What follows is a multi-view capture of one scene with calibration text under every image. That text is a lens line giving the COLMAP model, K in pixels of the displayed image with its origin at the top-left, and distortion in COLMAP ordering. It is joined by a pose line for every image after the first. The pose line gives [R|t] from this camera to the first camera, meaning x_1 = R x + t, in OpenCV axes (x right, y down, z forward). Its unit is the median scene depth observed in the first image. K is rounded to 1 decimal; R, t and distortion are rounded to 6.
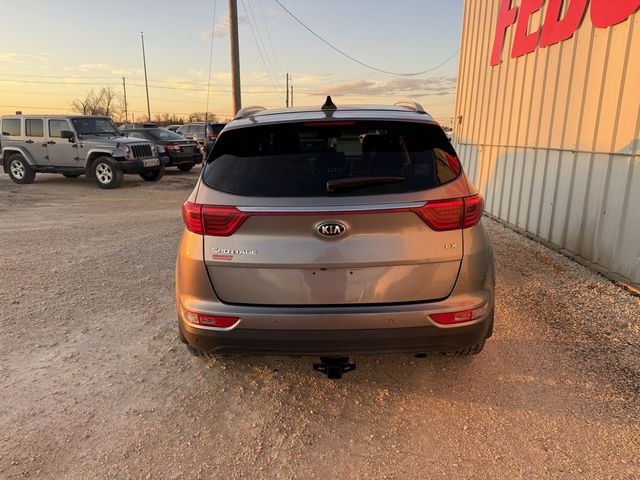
lens RADIAL K [[458.8, 0, 317.8], [0, 458.8, 232.8], [0, 0, 1]] dist [0.003823, -0.003367]
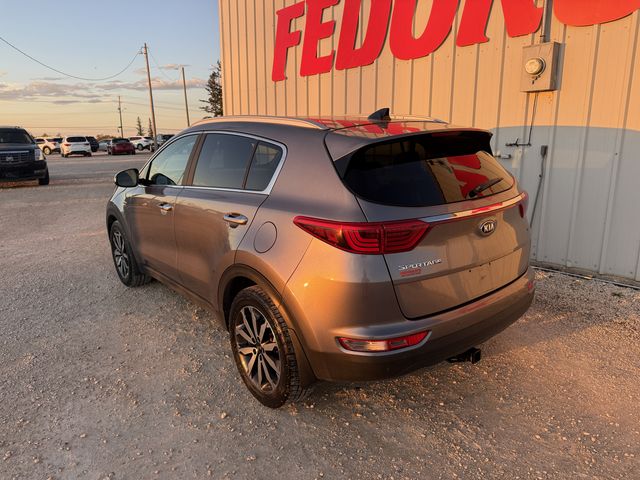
lens RADIAL K [[458.8, 0, 317.8], [0, 458.8, 232.8], [0, 0, 1]] dist [0.003823, -0.003367]
pose [[0.762428, -0.142385, 0.631213, -0.404082], [0.154232, 0.987363, 0.036430, -0.040291], [-0.628423, 0.069577, 0.774754, 0.156316]]
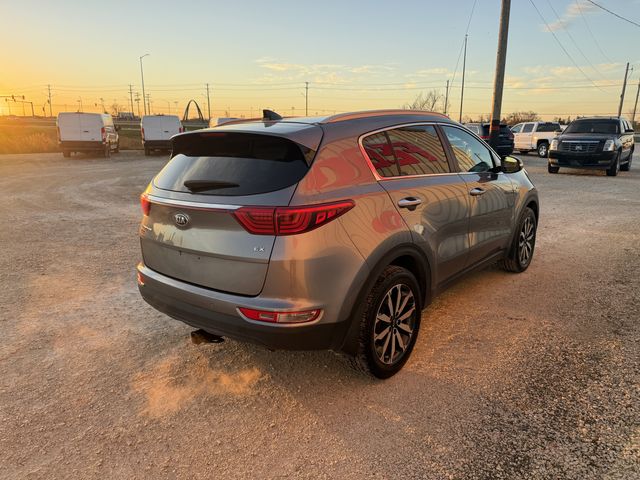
lens RADIAL K [[458.8, 0, 317.8], [0, 458.8, 232.8], [0, 0, 1]] dist [0.003823, -0.003367]
pose [[0.782432, 0.134491, -0.608040, 0.436448], [-0.135019, 0.989812, 0.045191, -0.031128], [0.607923, 0.046738, 0.792619, 0.095847]]
